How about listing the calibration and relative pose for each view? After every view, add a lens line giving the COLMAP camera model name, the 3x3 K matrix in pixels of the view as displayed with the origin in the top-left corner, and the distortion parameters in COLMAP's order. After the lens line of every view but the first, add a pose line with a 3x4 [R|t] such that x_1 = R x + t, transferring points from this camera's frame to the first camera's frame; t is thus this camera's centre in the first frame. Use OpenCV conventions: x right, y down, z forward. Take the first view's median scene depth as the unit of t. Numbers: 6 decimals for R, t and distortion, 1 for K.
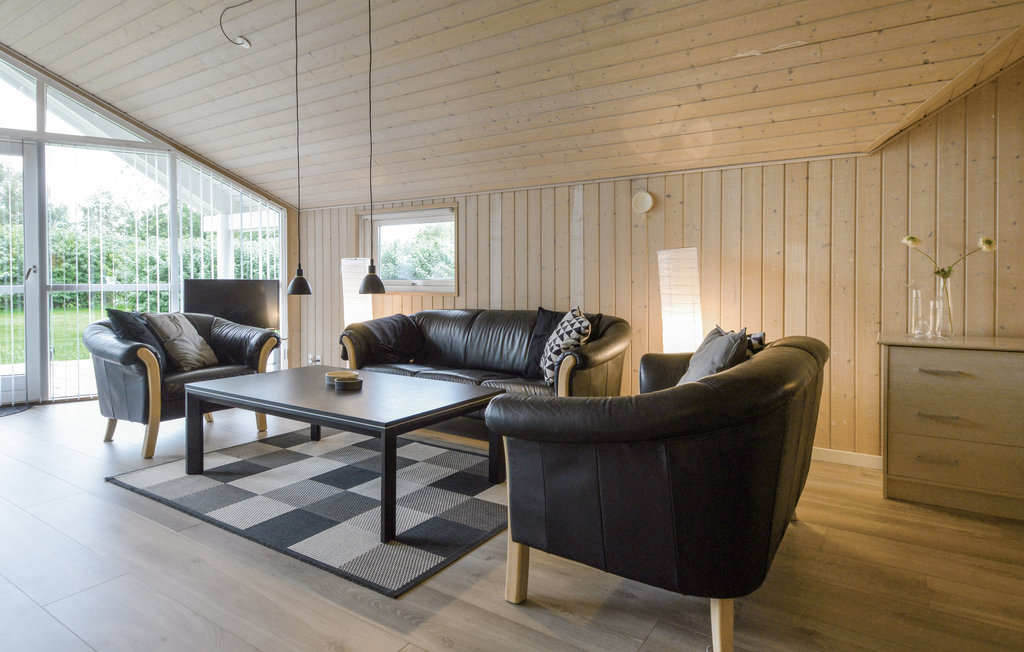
lens RADIAL K [[580.6, 0, 511.5], [0, 580.6, 288.6], [0, 0, 1]] dist [-0.002130, -0.000728]
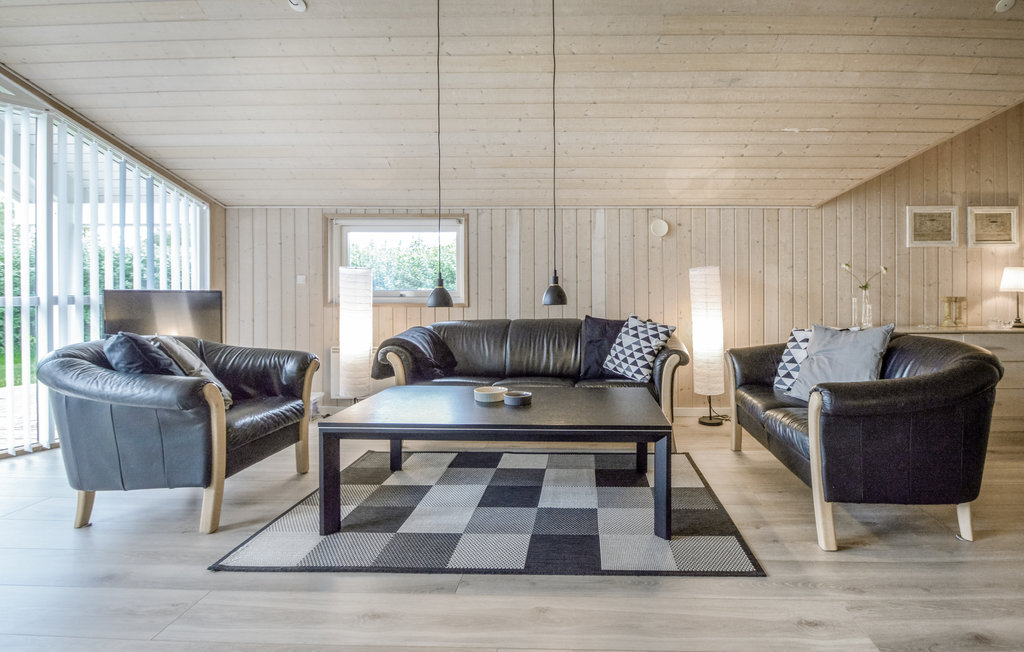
lens RADIAL K [[528.8, 0, 512.0], [0, 528.8, 291.7], [0, 0, 1]] dist [-0.021077, -0.000089]
pose [[0.846129, -0.000074, 0.532977, -0.625151], [0.007407, 0.999905, -0.011620, -0.002875], [-0.532926, 0.013780, 0.846050, 0.218525]]
